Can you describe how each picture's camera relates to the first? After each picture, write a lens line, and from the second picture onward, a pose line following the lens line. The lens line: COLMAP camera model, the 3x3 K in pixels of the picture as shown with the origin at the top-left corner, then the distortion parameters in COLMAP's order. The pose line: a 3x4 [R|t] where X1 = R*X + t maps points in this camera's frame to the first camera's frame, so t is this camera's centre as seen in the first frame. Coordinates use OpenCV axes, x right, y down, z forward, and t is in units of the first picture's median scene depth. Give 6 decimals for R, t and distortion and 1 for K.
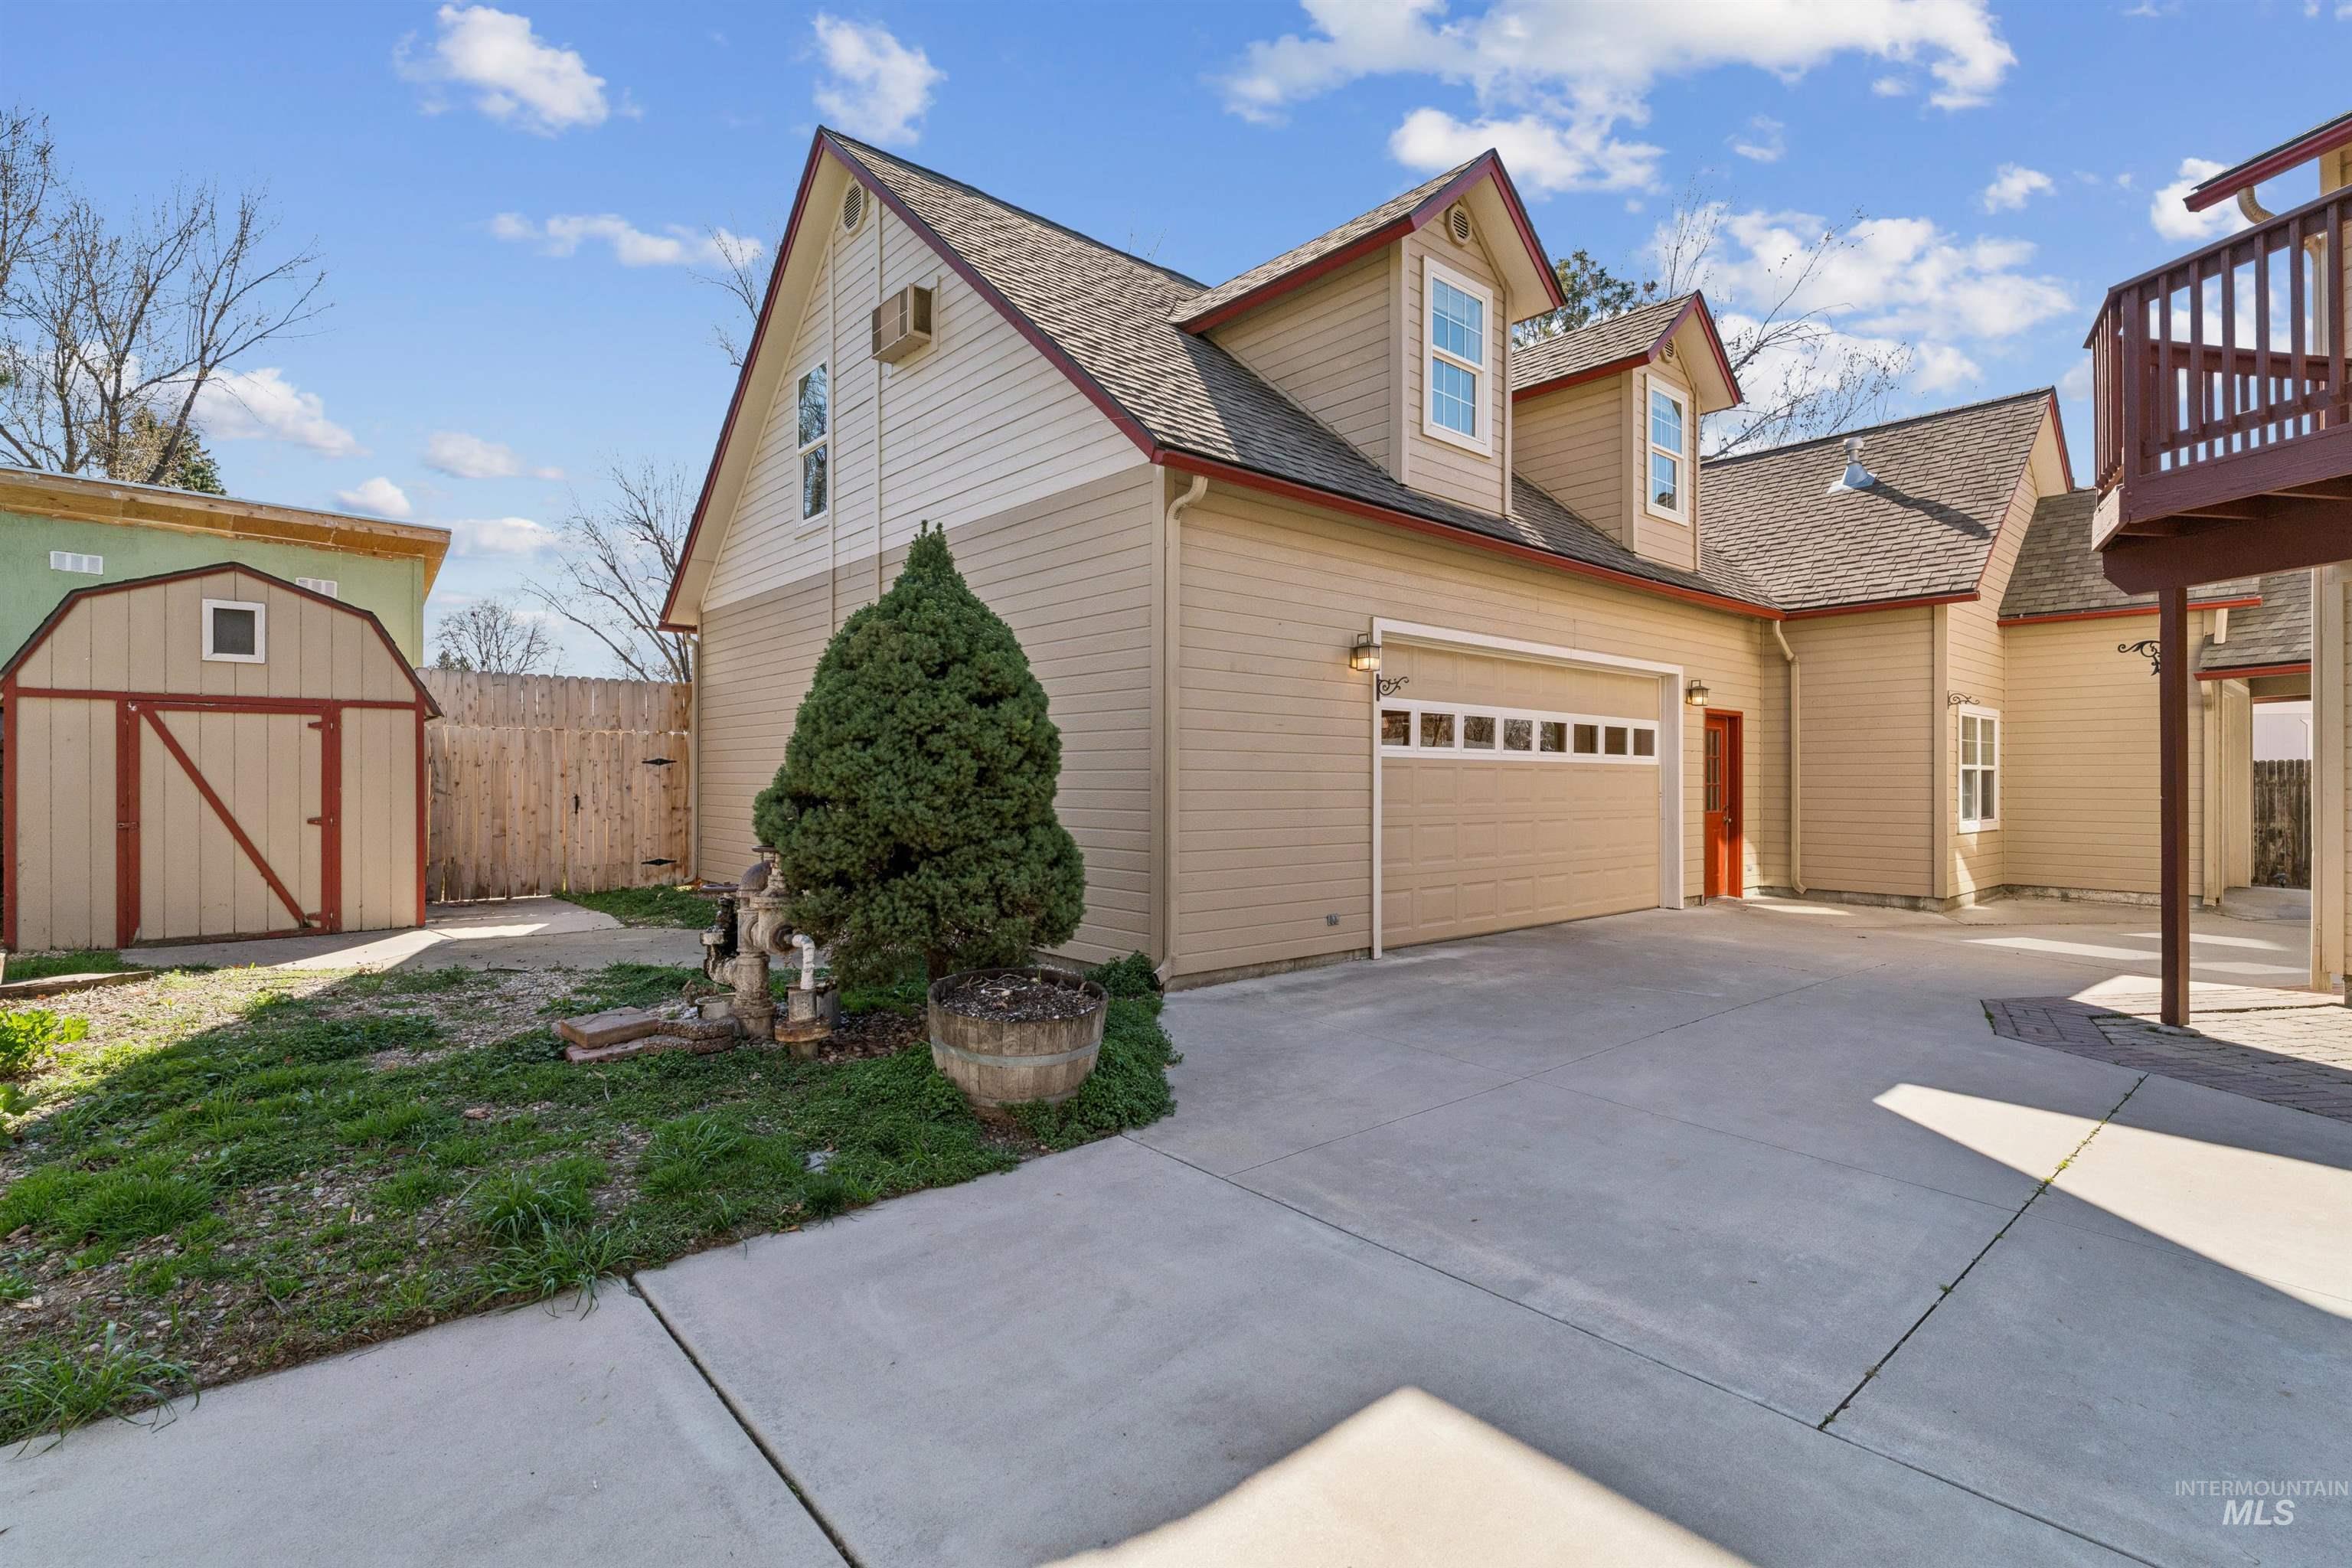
lens RADIAL K [[1088.6, 0, 1172.3], [0, 1088.6, 775.4], [0, 0, 1]] dist [-0.001211, -0.000041]
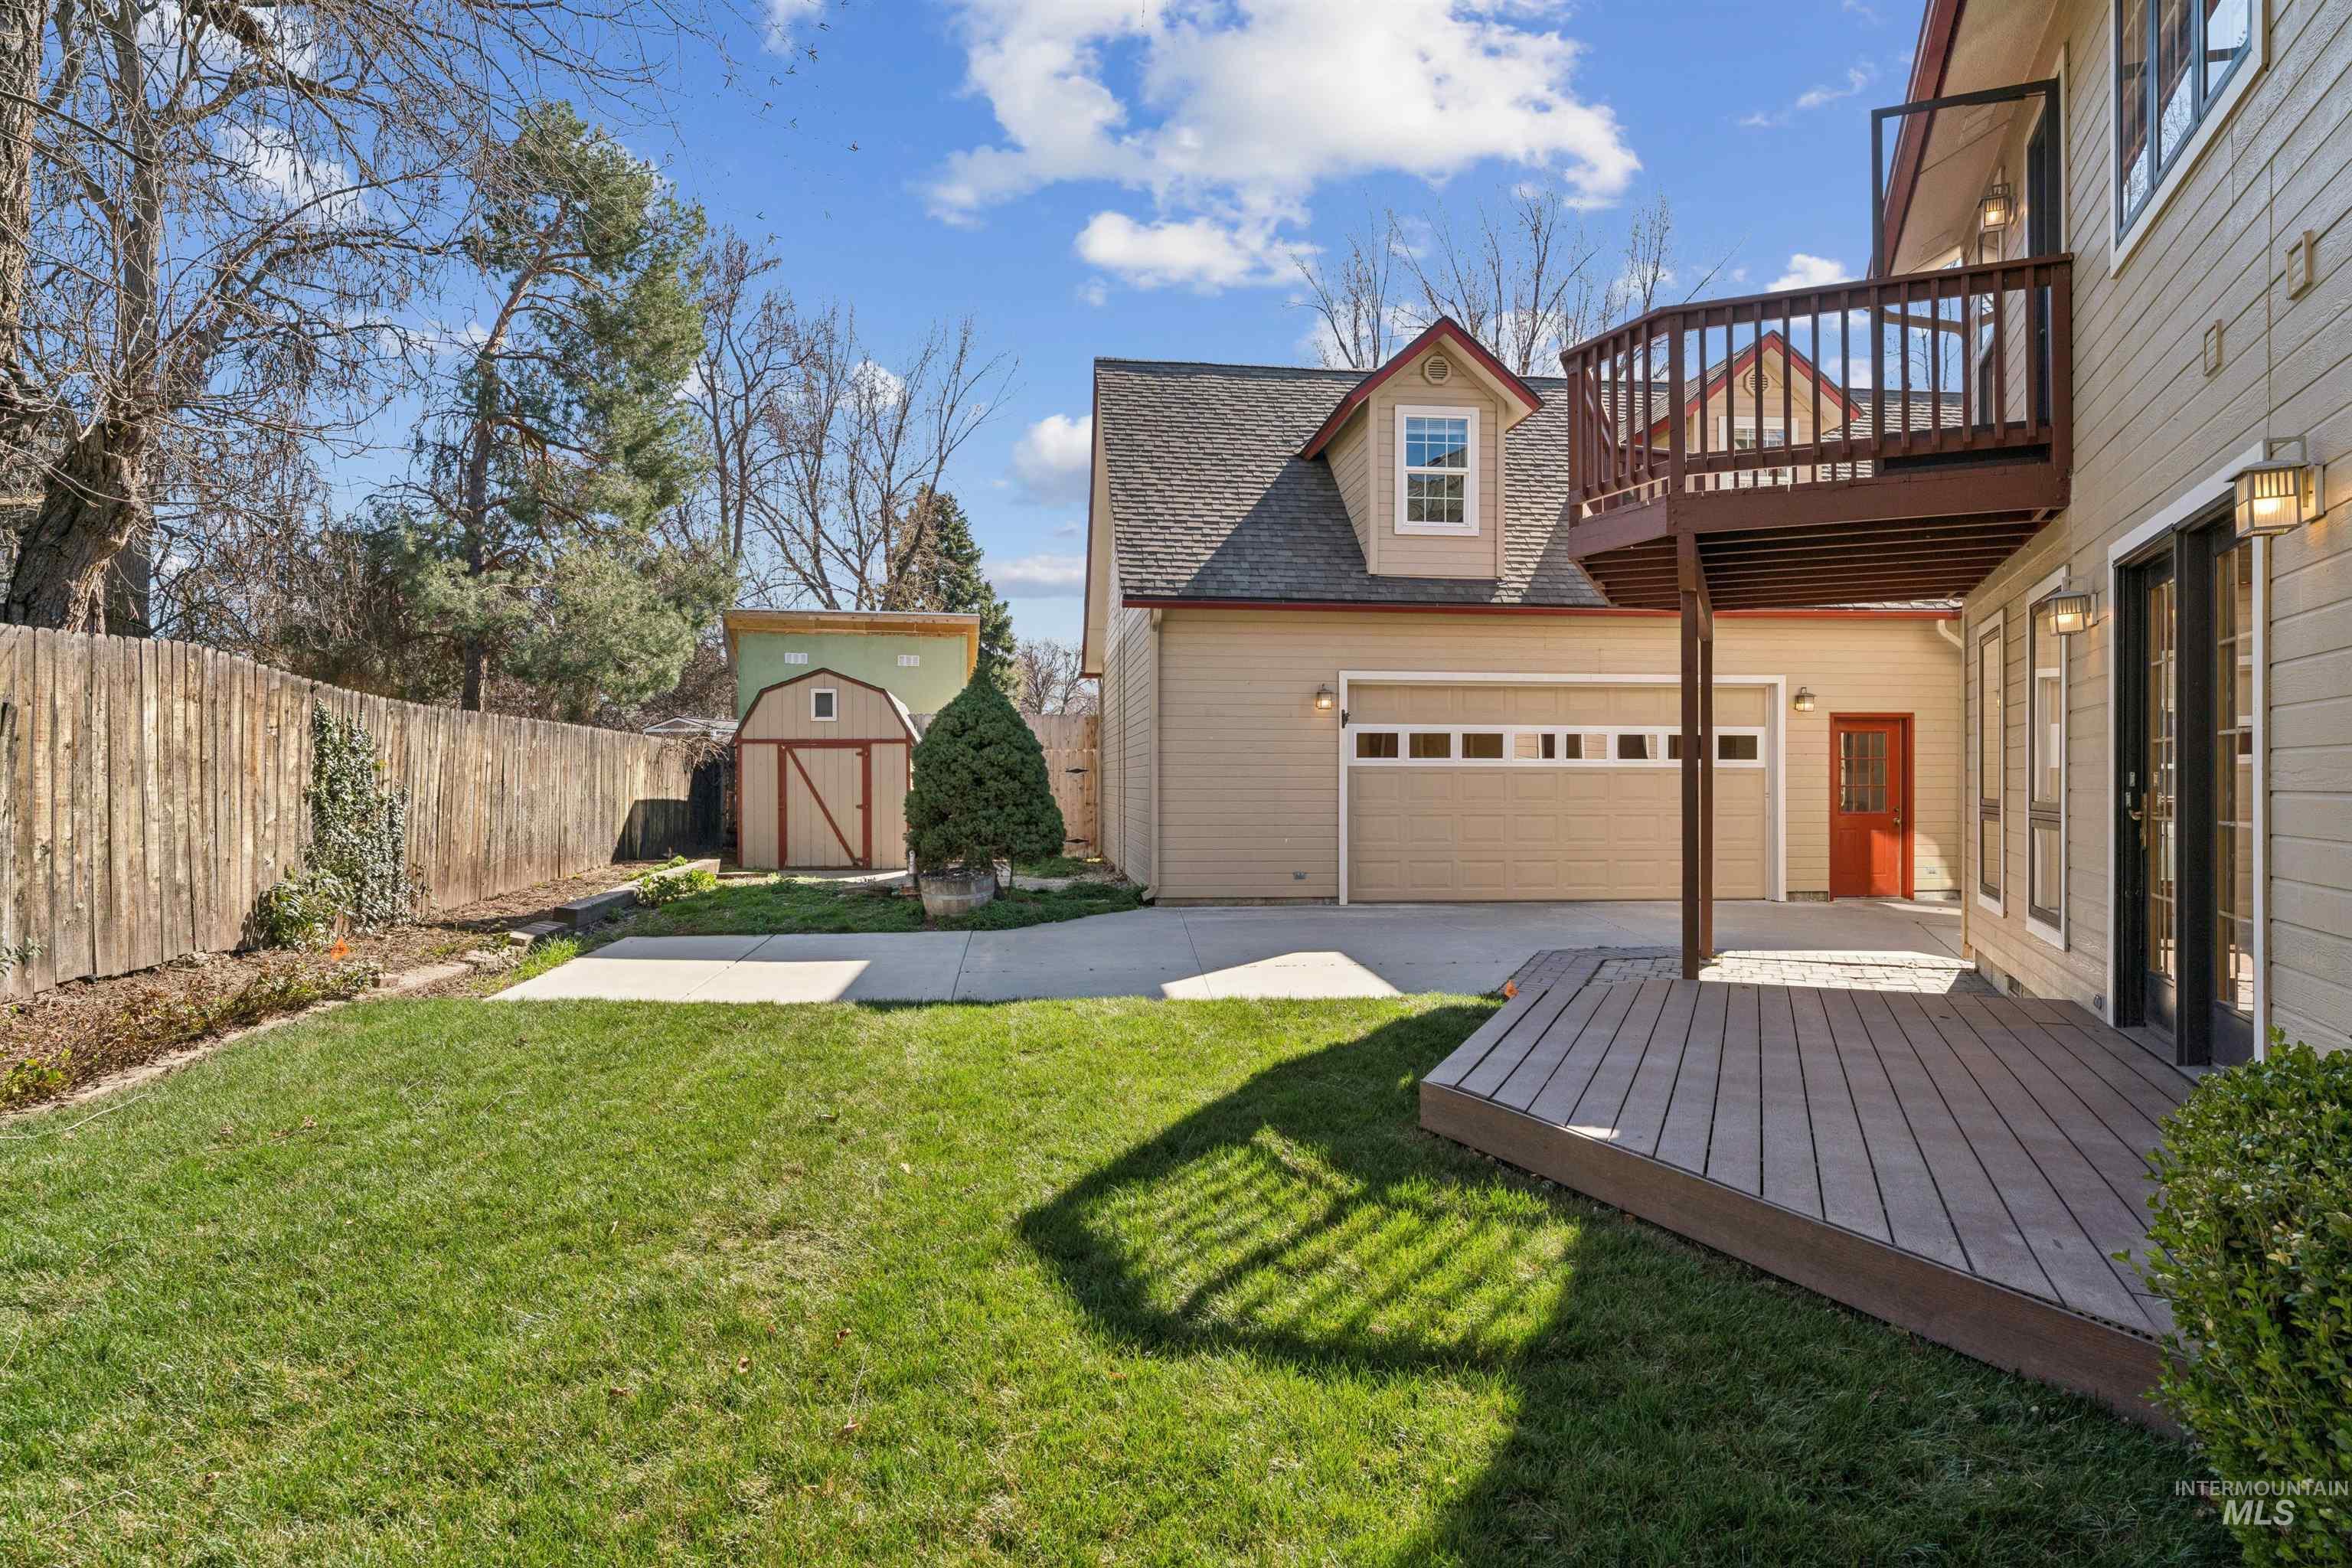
lens RADIAL K [[1330.9, 0, 1171.6], [0, 1330.9, 794.4], [0, 0, 1]] dist [-0.001663, -0.000947]
pose [[0.821747, 0.002203, -0.569848, 0.928383], [0.005184, 0.999922, 0.011340, -0.001035], [0.569829, -0.012272, 0.821672, -0.540162]]
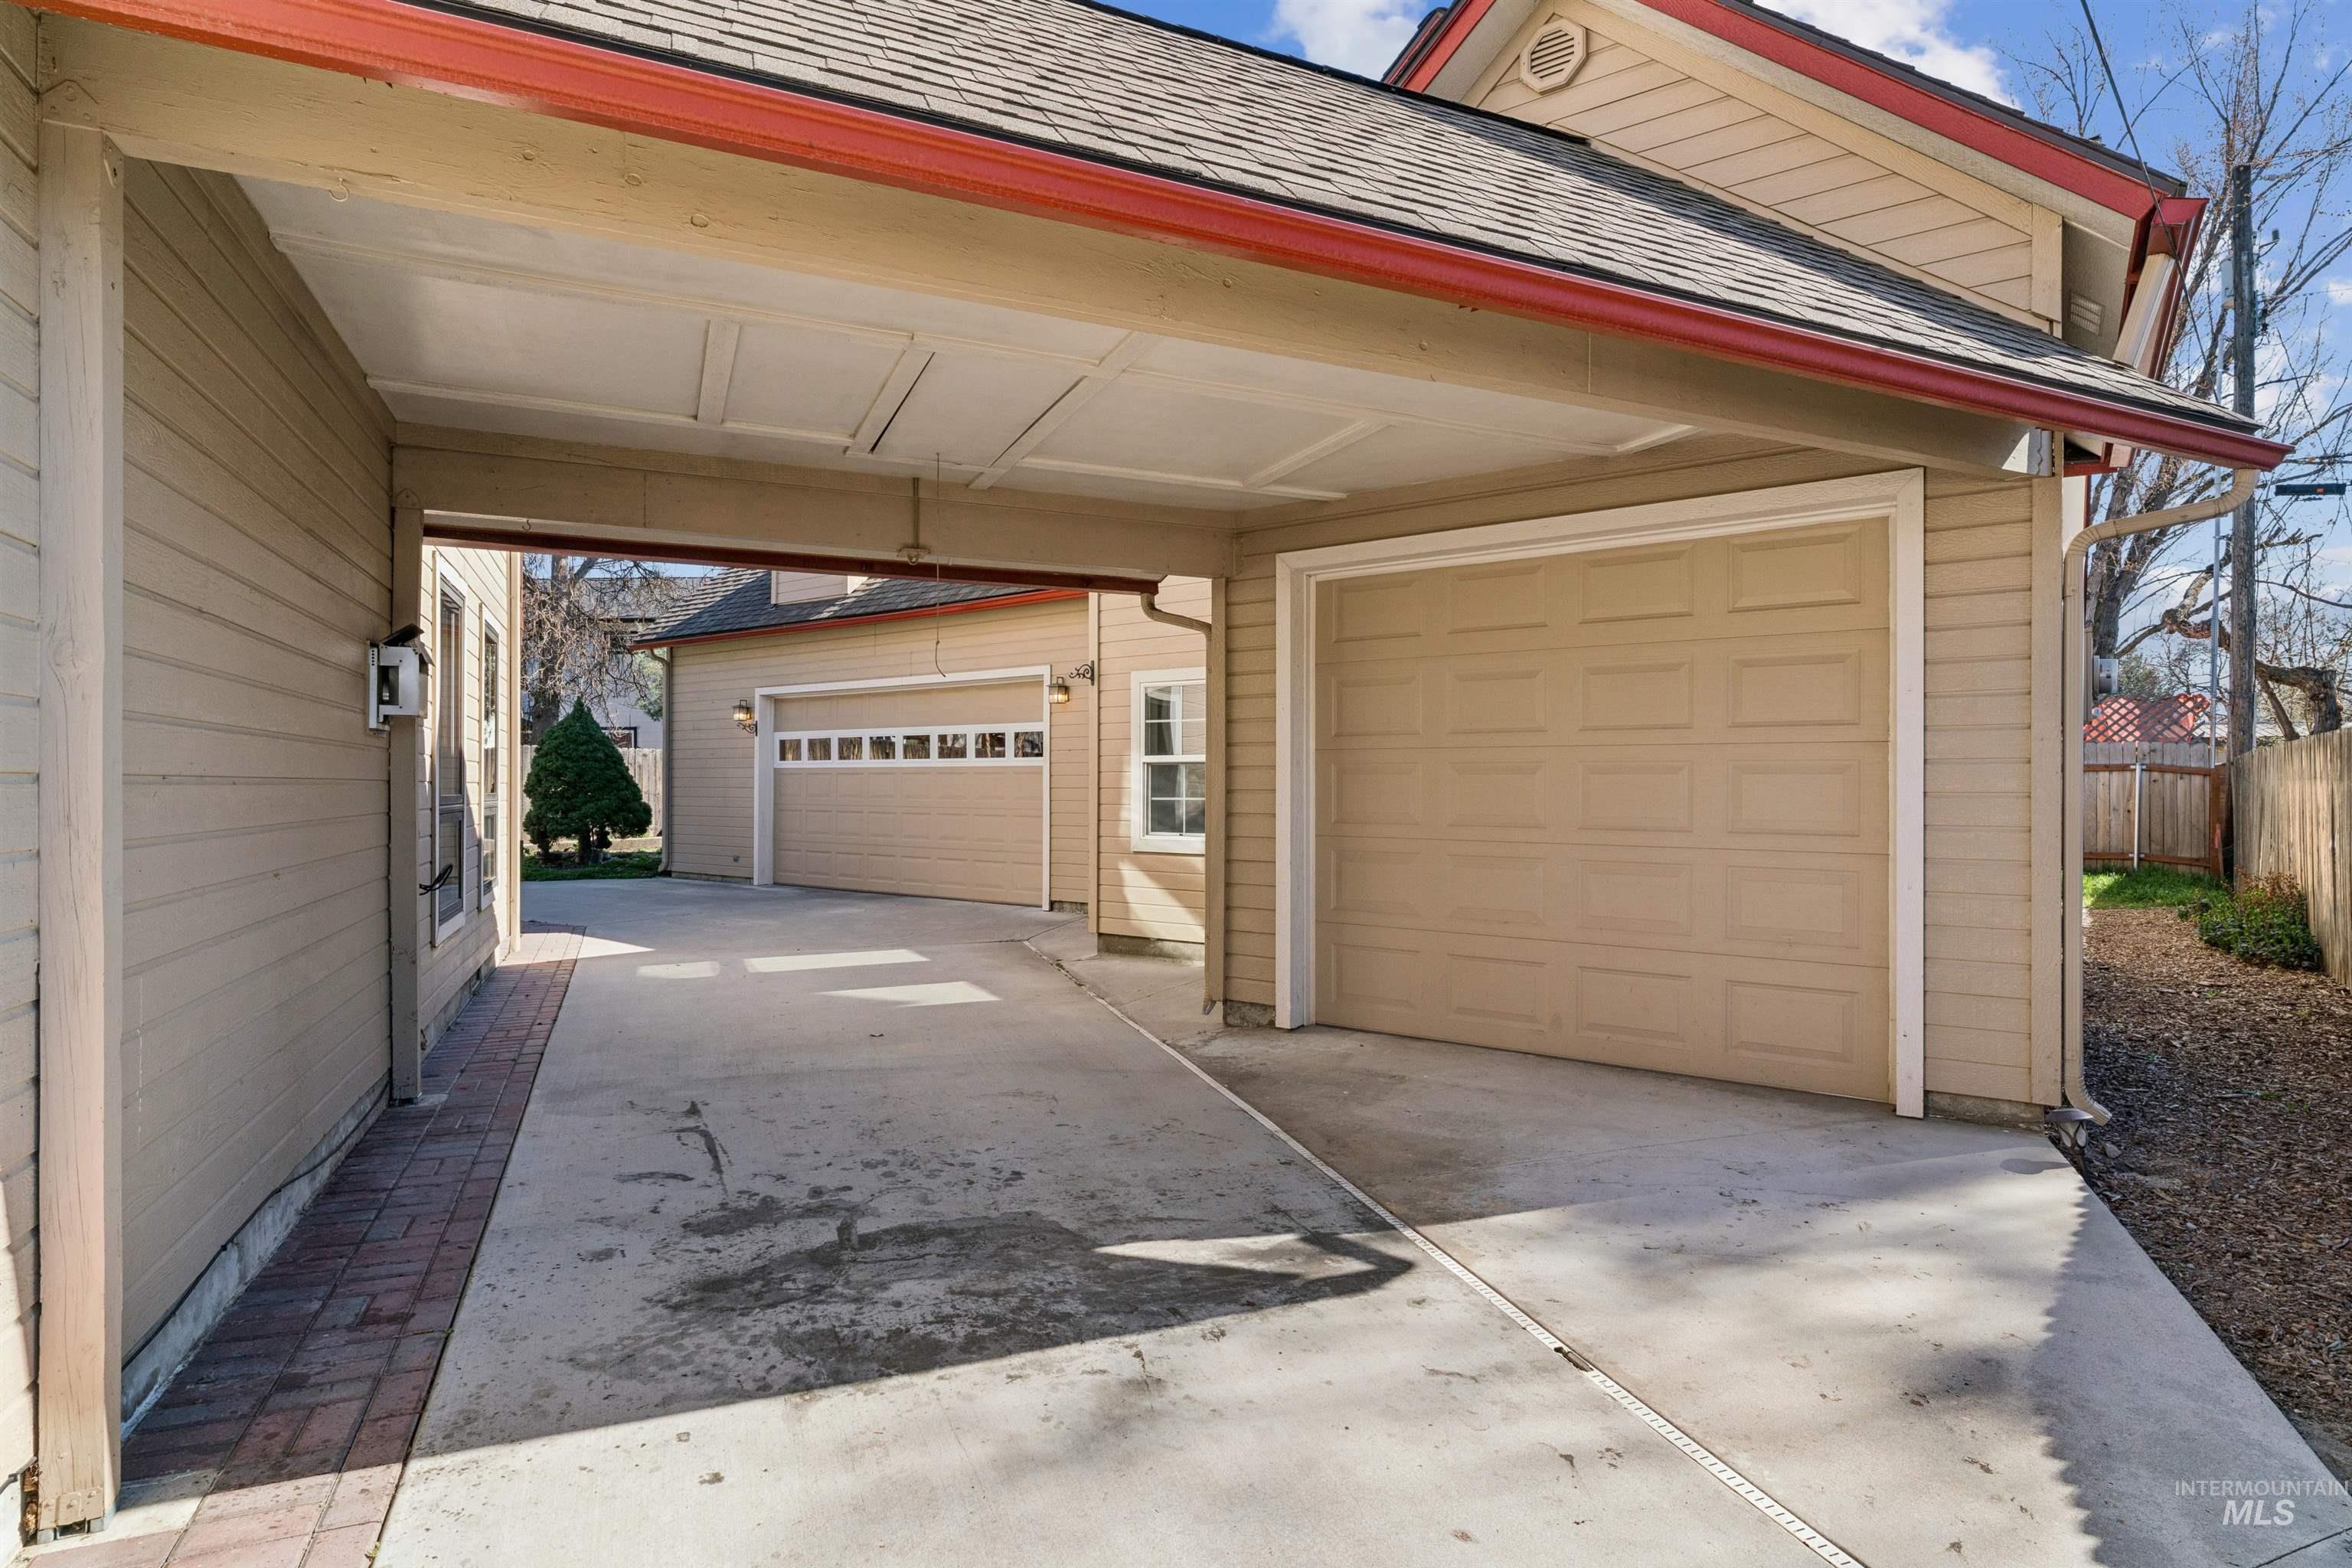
lens RADIAL K [[1212.8, 0, 1176.0], [0, 1212.8, 784.0], [0, 0, 1]] dist [-0.000342, -0.000016]
pose [[0.218343, -0.001217, -0.975871, 1.994878], [0.004361, 0.999990, -0.000272, 0.010137], [0.975862, -0.004197, 0.218346, 1.082761]]
